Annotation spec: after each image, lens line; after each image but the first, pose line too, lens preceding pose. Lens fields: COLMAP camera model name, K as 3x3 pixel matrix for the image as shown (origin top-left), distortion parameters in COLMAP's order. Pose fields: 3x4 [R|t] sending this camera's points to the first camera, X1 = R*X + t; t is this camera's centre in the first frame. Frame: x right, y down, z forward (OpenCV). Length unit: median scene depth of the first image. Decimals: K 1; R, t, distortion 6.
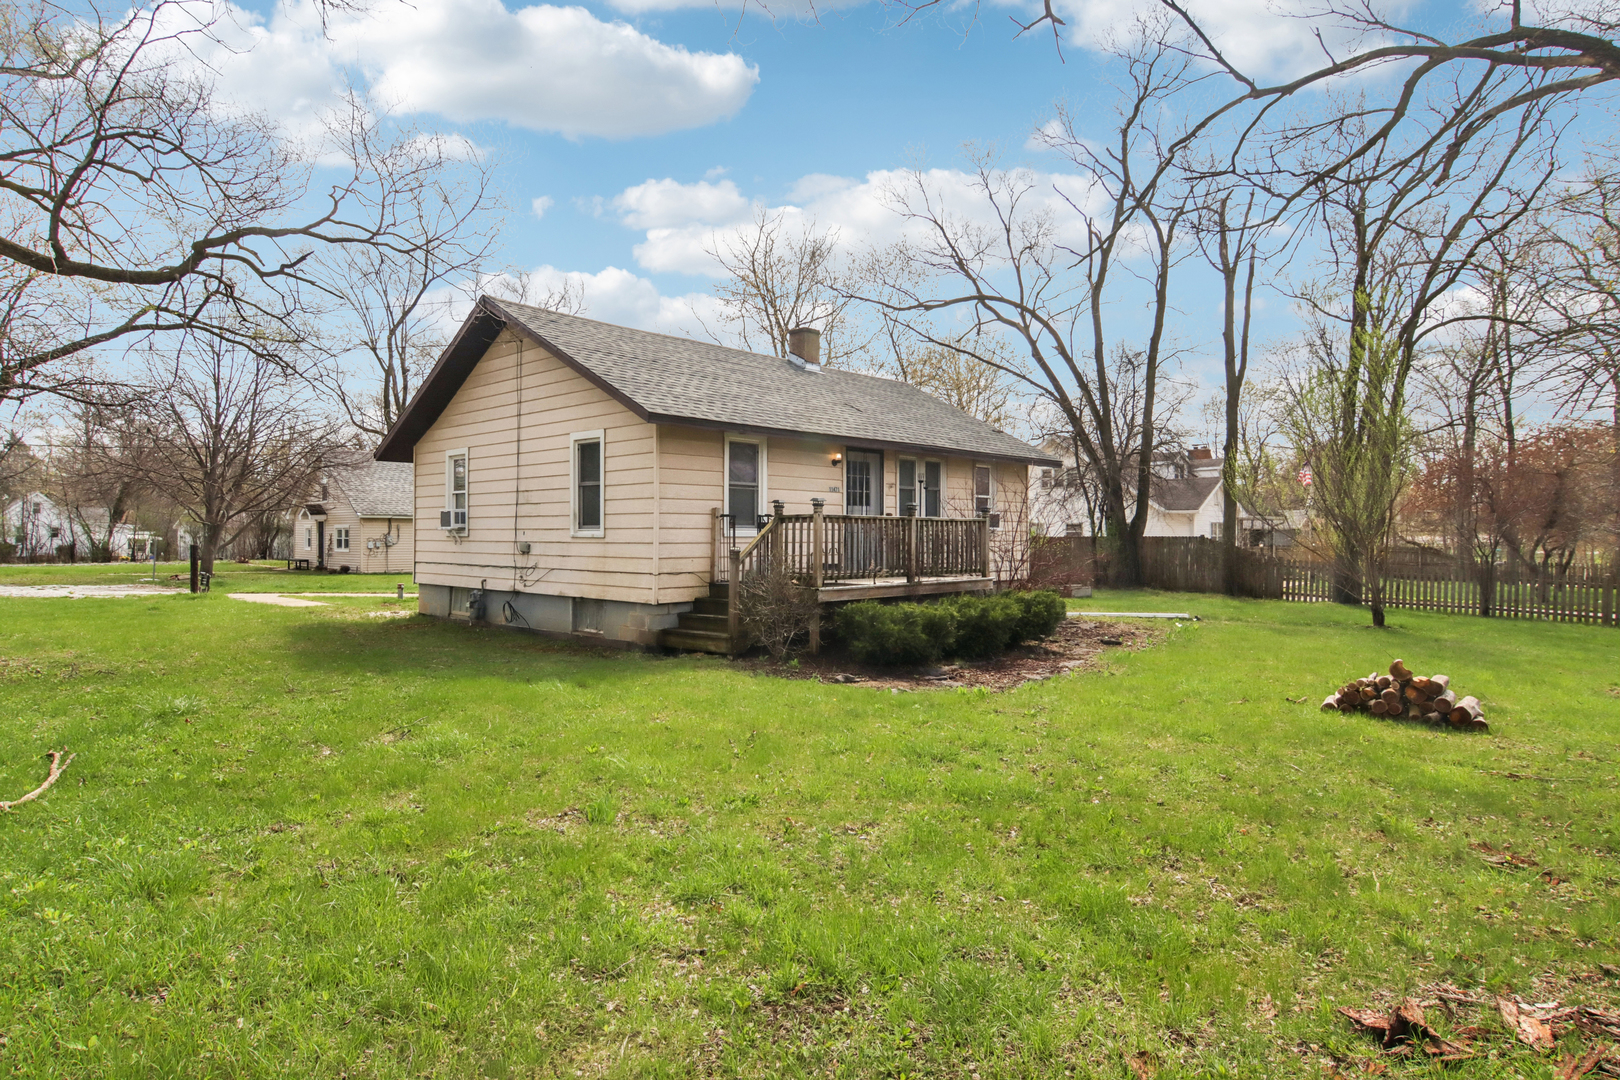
lens RADIAL K [[913.9, 0, 811.7], [0, 913.9, 537.3], [0, 0, 1]] dist [-0.015492, -0.003942]
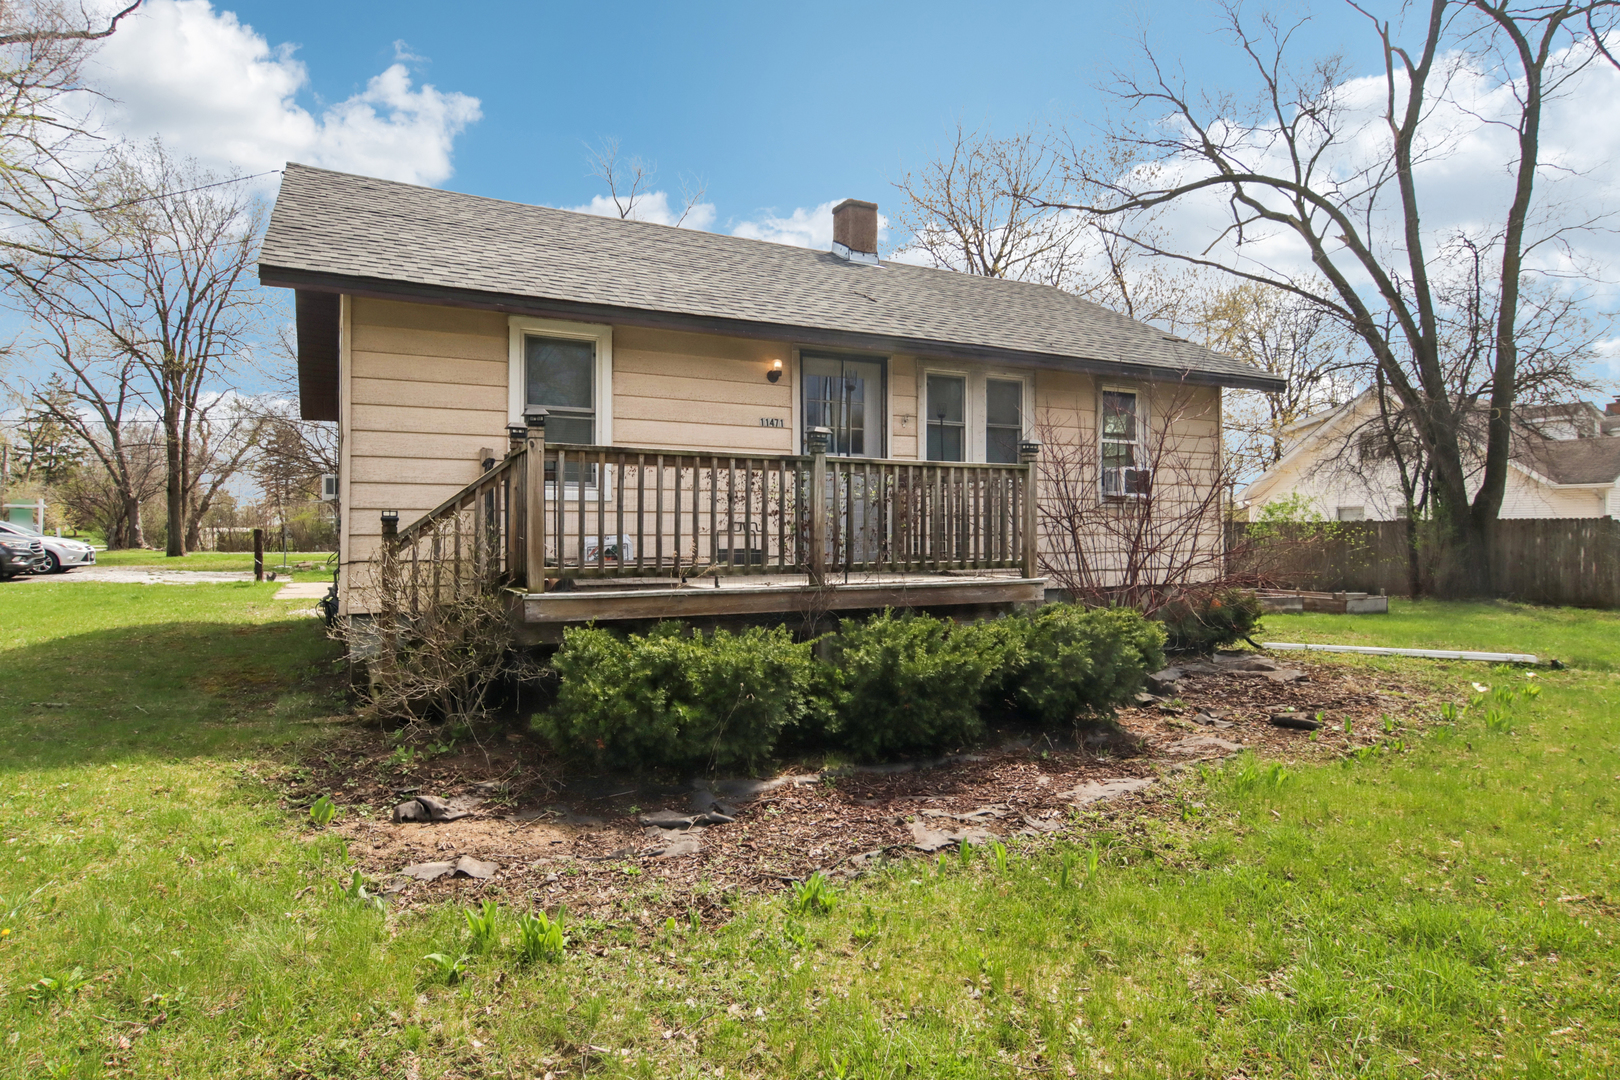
lens RADIAL K [[913.9, 0, 817.3], [0, 913.9, 527.1], [0, 0, 1]] dist [-0.015492, -0.003942]
pose [[0.941441, -0.001985, -0.337172, 0.129463], [-0.000188, 0.999979, -0.006410, 0.009331], [0.337178, 0.006098, 0.941421, 0.243455]]
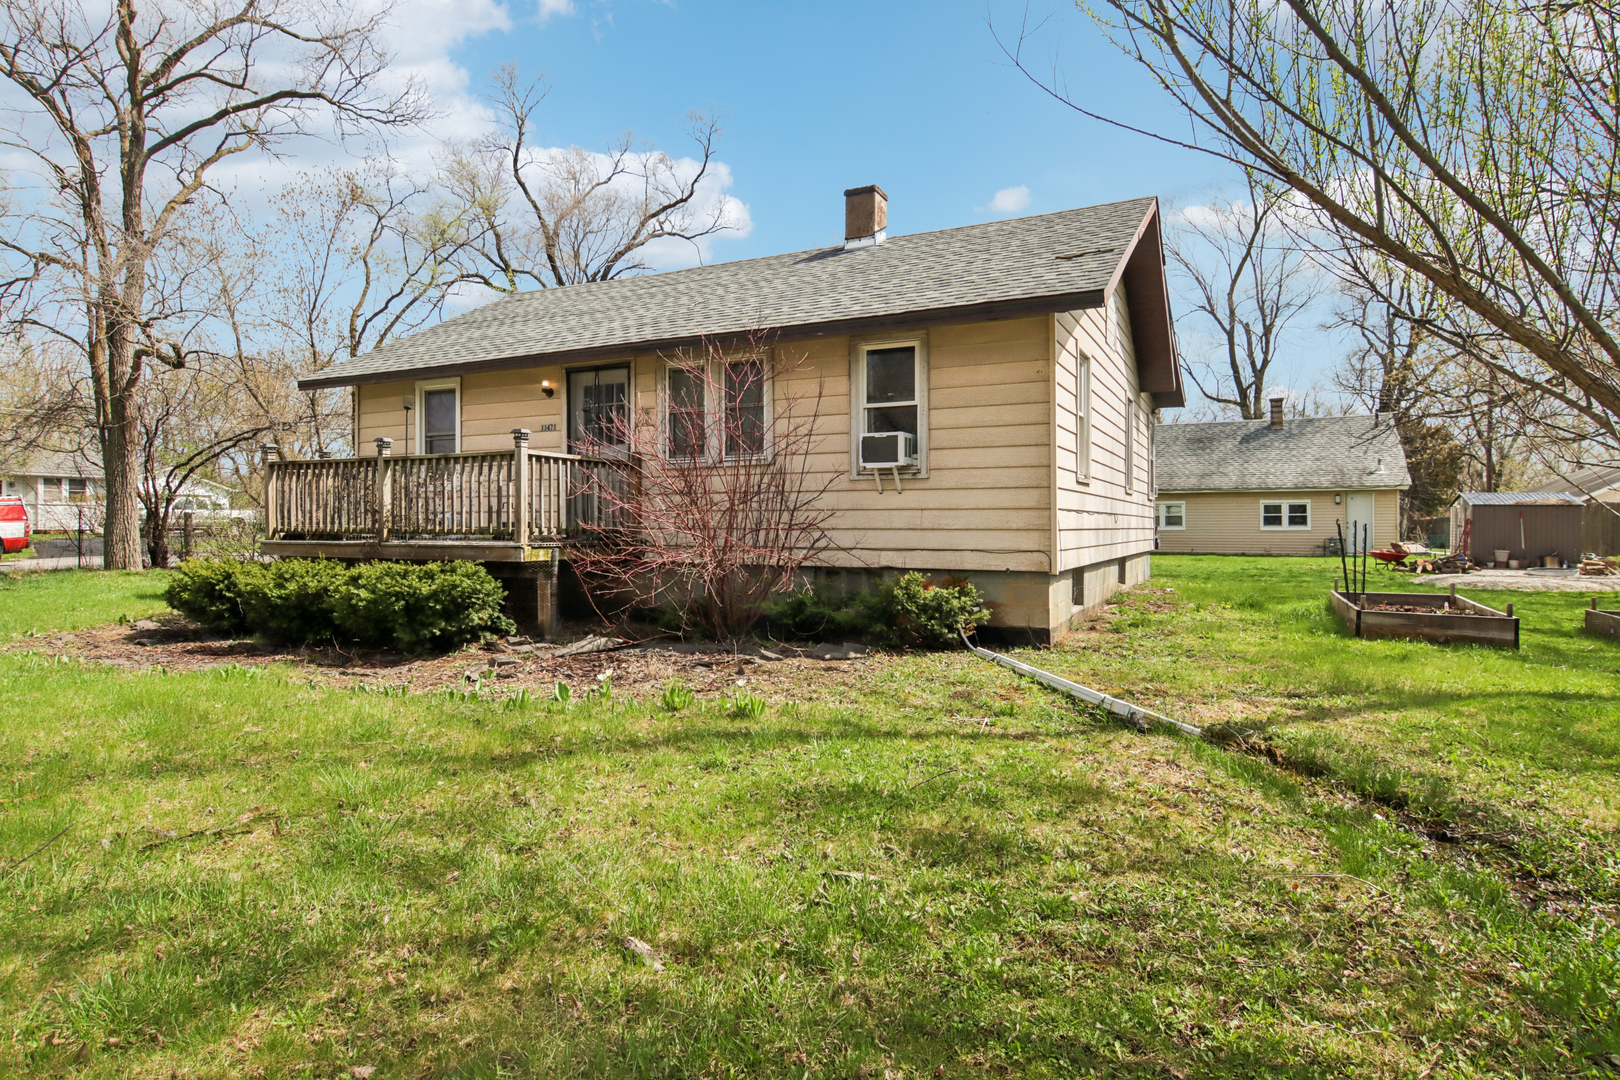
lens RADIAL K [[913.9, 0, 808.9], [0, 913.9, 537.0], [0, 0, 1]] dist [-0.015492, -0.003942]
pose [[0.285650, 0.009978, -0.958282, 0.434057], [-0.000590, 0.999947, 0.010236, 0.016826], [0.958334, -0.002358, 0.285641, 0.519308]]
